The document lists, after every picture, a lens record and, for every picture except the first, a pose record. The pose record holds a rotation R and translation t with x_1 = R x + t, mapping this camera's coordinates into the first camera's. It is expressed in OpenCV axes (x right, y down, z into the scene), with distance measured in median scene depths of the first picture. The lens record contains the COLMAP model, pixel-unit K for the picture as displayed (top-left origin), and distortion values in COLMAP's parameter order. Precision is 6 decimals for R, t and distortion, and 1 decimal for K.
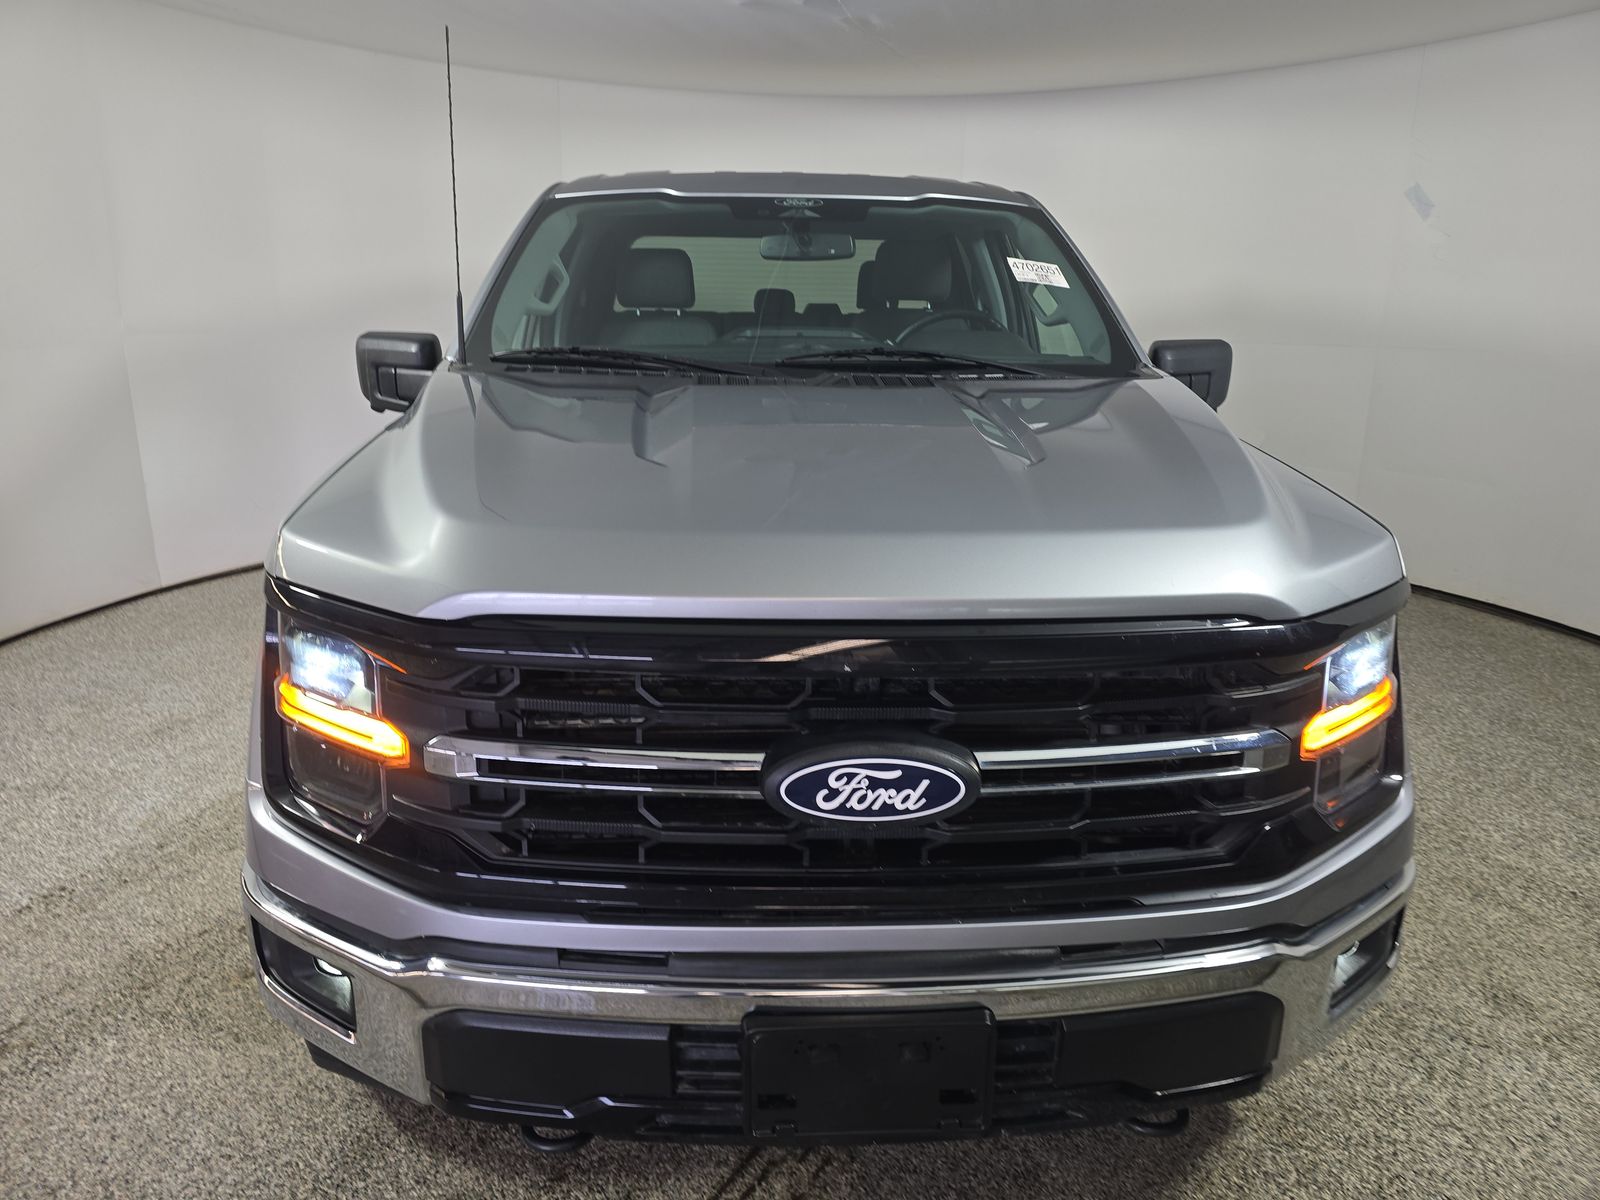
lens RADIAL K [[1109.6, 0, 800.0], [0, 1109.6, 600.0], [0, 0, 1]] dist [0.036207, -0.048690]
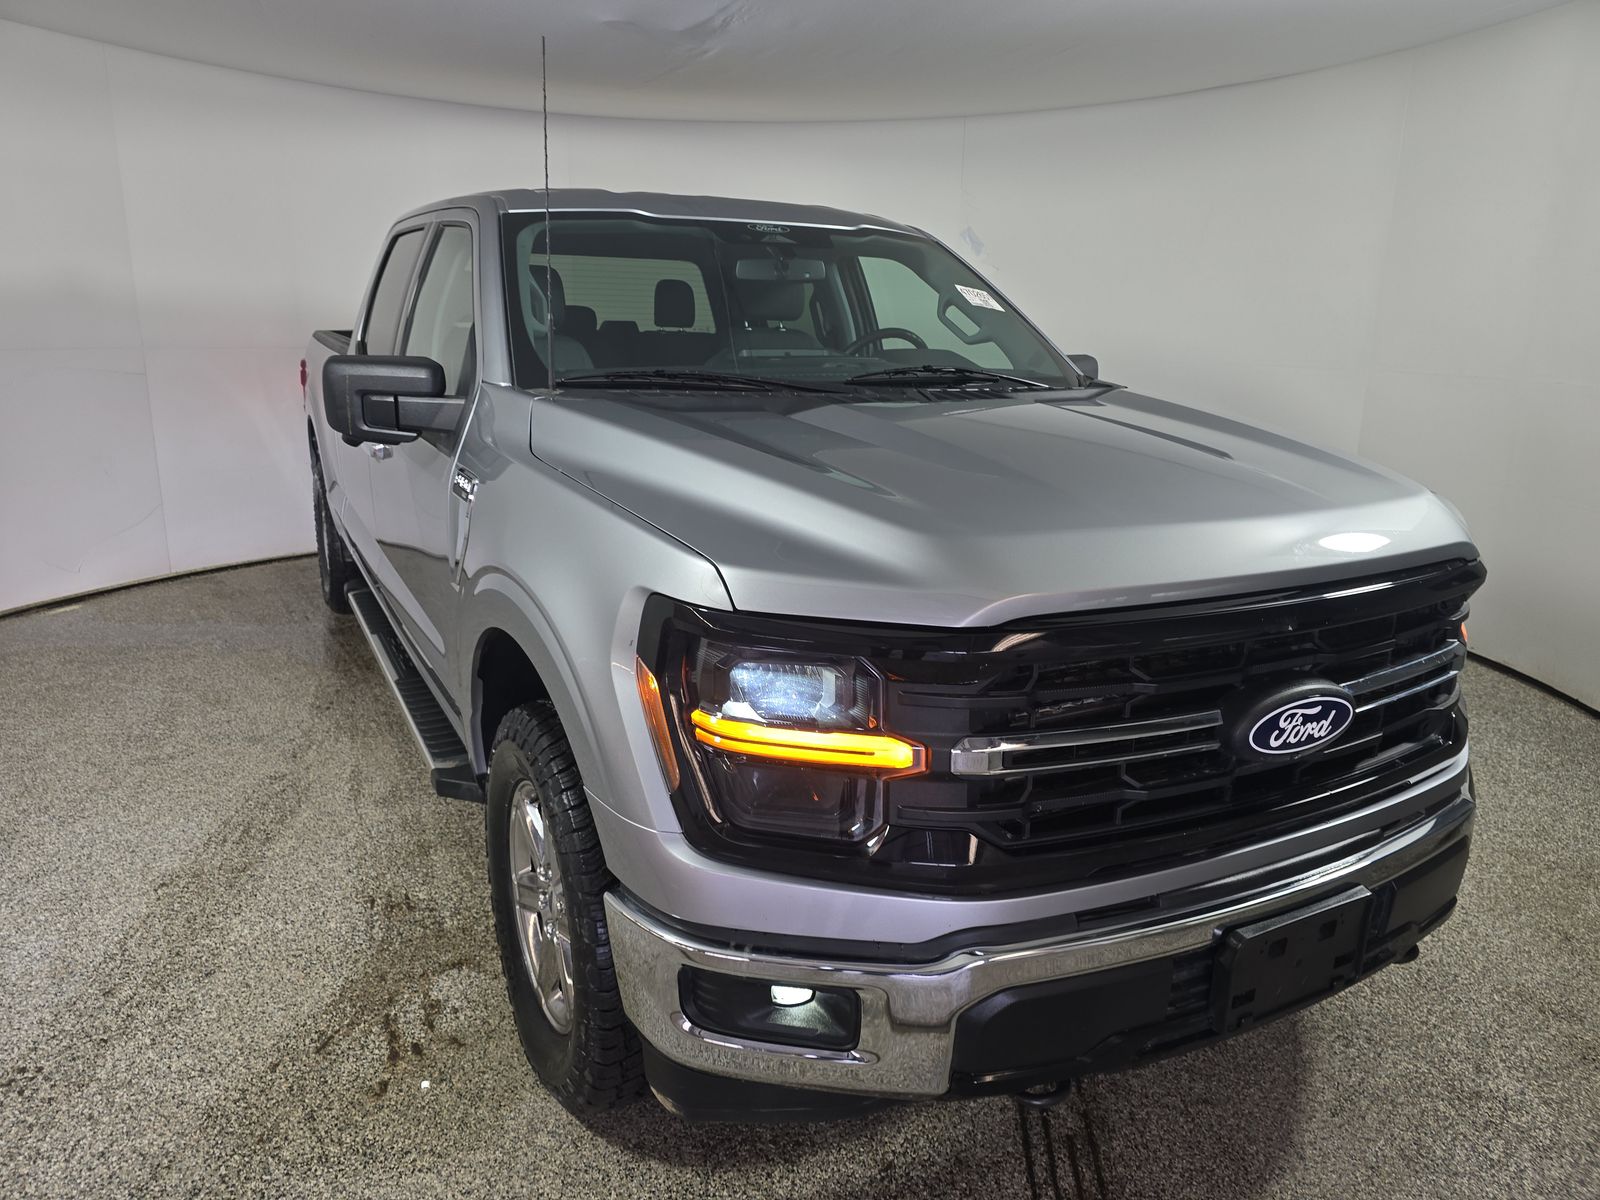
lens RADIAL K [[1109.6, 0, 800.0], [0, 1109.6, 600.0], [0, 0, 1]] dist [0.036207, -0.048690]
pose [[0.901268, -0.102349, 0.421000, -0.881811], [0.106202, 0.994241, 0.014354, -0.041729], [-0.420044, 0.031774, 0.906947, 0.096050]]
